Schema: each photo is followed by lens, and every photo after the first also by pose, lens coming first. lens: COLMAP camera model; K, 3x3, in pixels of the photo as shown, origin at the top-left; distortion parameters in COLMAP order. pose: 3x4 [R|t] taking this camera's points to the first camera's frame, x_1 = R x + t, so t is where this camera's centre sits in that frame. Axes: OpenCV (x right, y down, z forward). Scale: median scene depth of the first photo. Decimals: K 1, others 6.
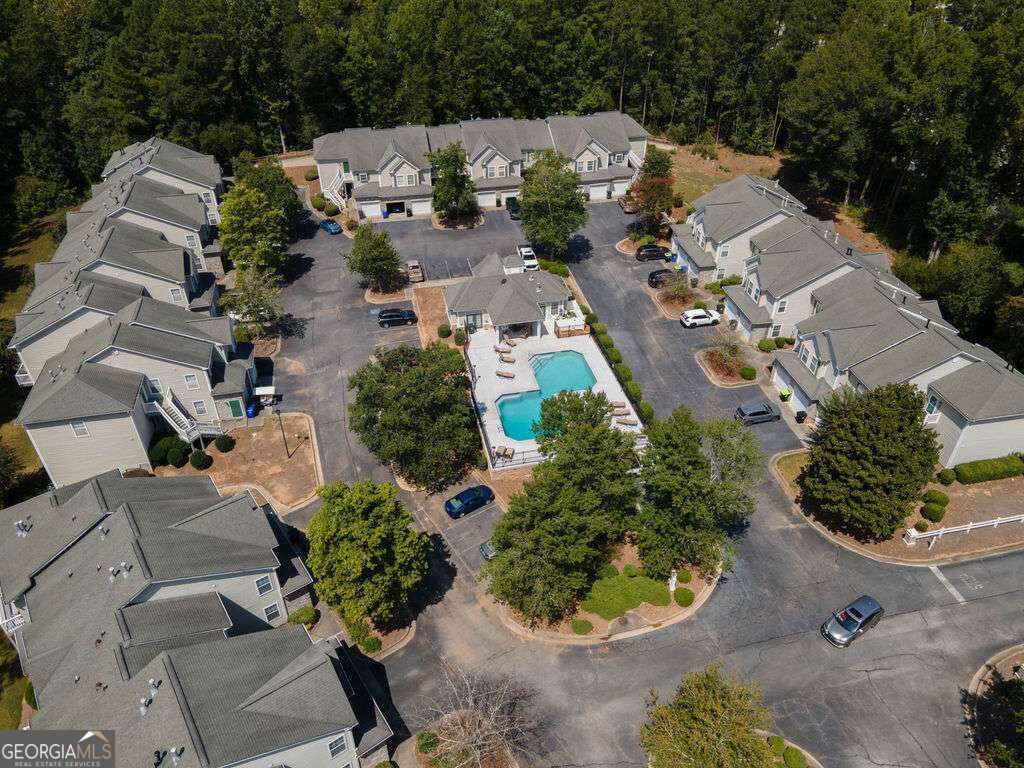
lens RADIAL K [[754.7, 0, 512.0], [0, 754.7, 384.0], [0, 0, 1]] dist [-0.009419, 0.050473]
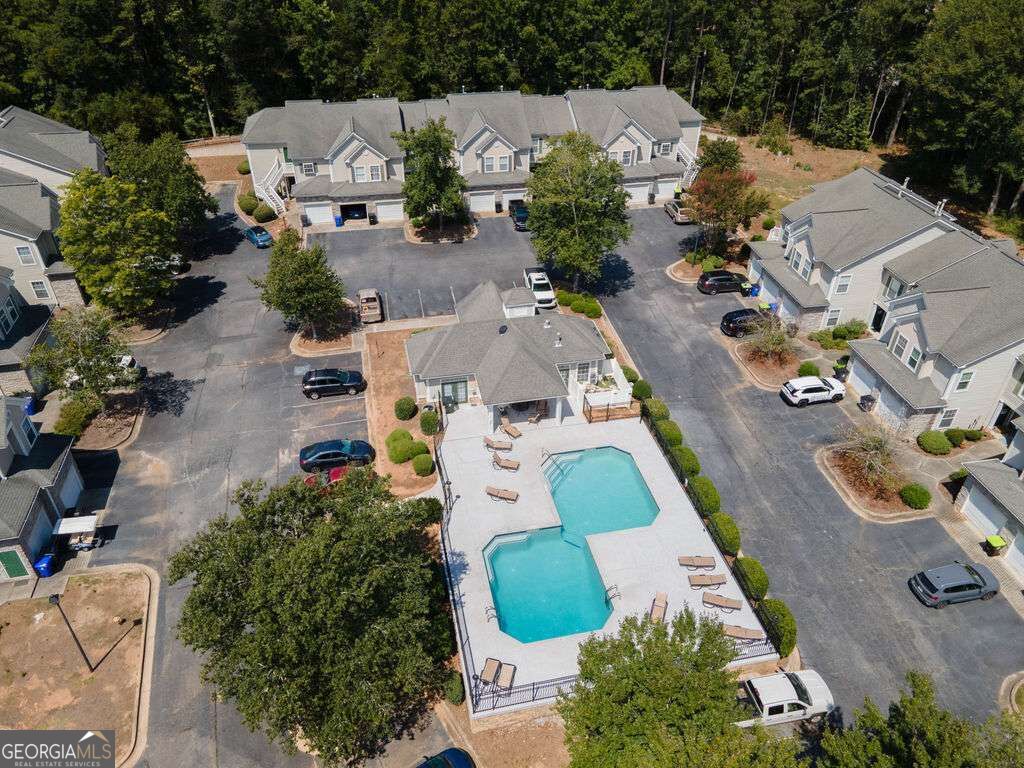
lens RADIAL K [[754.7, 0, 512.0], [0, 754.7, 384.0], [0, 0, 1]] dist [-0.009419, 0.050473]
pose [[0.999890, 0.014613, -0.002505, -0.000952], [-0.014647, 0.999797, -0.013837, -0.073132], [0.002303, 0.013872, 0.999901, 0.334825]]
